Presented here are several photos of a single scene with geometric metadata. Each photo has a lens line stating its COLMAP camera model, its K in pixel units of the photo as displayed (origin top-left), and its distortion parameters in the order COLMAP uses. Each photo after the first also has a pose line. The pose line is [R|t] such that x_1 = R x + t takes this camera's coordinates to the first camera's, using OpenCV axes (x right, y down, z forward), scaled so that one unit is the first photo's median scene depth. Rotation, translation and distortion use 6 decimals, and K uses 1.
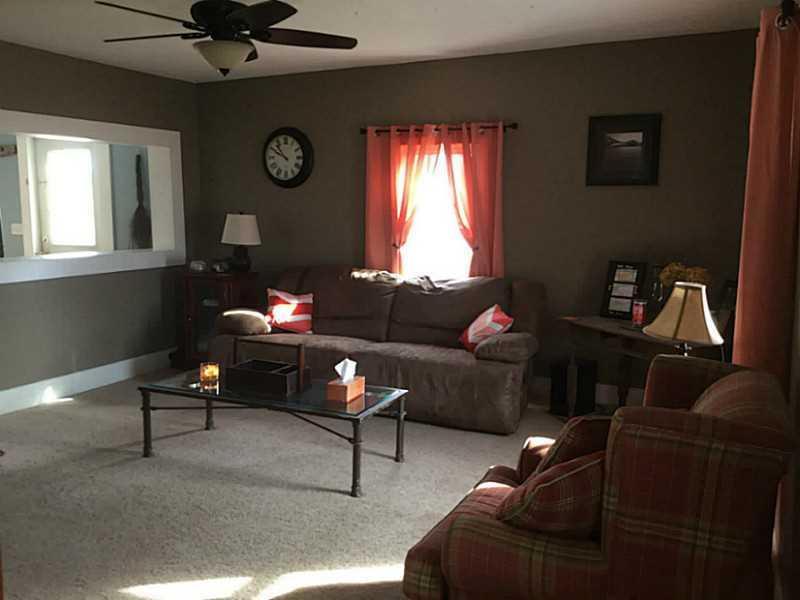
lens RADIAL K [[723.5, 0, 395.5], [0, 723.5, 298.8], [0, 0, 1]] dist [0.147817, -0.263155]
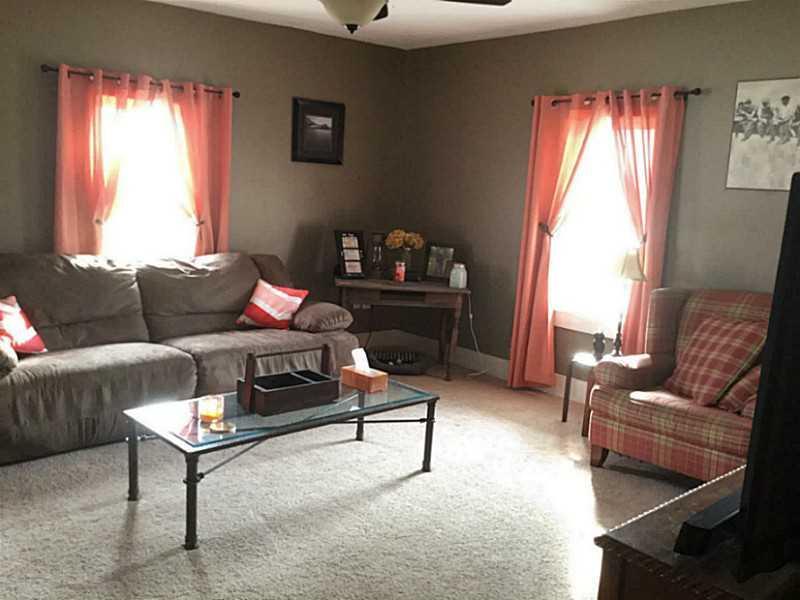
lens RADIAL K [[723.5, 0, 395.5], [0, 723.5, 298.8], [0, 0, 1]] dist [0.147817, -0.263155]
pose [[0.403251, -0.136973, 0.904780, -0.708291], [0.073542, 0.990387, 0.117155, -0.071011], [-0.912130, 0.019296, 0.409448, 0.440270]]
